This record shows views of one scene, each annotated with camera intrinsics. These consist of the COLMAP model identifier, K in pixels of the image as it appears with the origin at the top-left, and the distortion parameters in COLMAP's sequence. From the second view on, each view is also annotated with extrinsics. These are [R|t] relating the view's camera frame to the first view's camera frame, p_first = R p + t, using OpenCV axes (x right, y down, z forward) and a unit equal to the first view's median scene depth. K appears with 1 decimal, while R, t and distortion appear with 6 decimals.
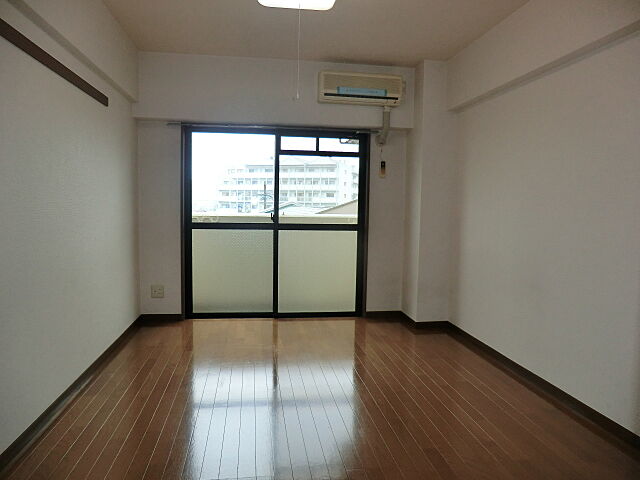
lens RADIAL K [[455.0, 0, 324.6], [0, 455.0, 233.3], [0, 0, 1]] dist [-0.081227, 0.056027]
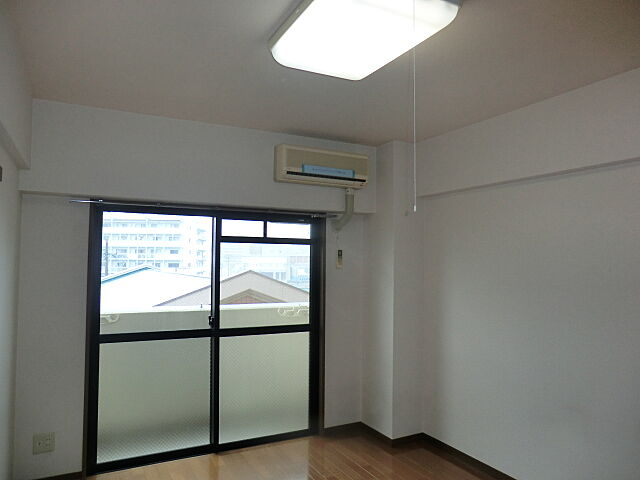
lens RADIAL K [[455.0, 0, 322.4], [0, 455.0, 241.2], [0, 0, 1]] dist [-0.081227, 0.056027]
pose [[0.945814, 0.004164, 0.324683, -0.189202], [0.030305, 0.994421, -0.101032, -0.090416], [-0.323293, 0.105397, 0.940411, 0.198678]]
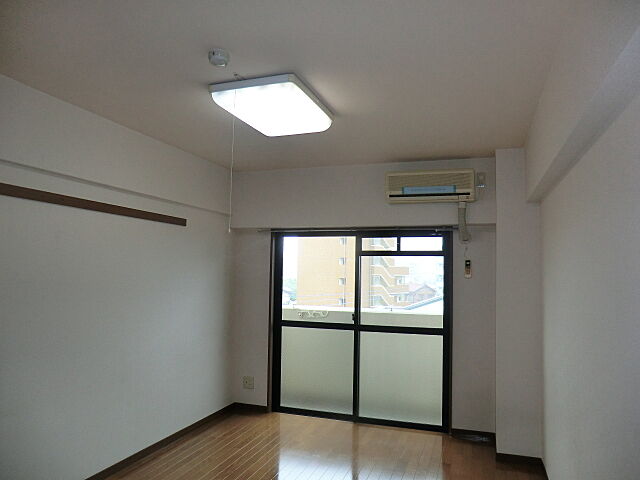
lens RADIAL K [[455.0, 0, 324.6], [0, 455.0, 242.6], [0, 0, 1]] dist [-0.081227, 0.056027]
pose [[0.887956, -0.033344, -0.458719, 0.297778], [-0.032416, 0.990351, -0.134737, -0.064390], [0.458785, 0.134511, 0.878307, 0.074082]]
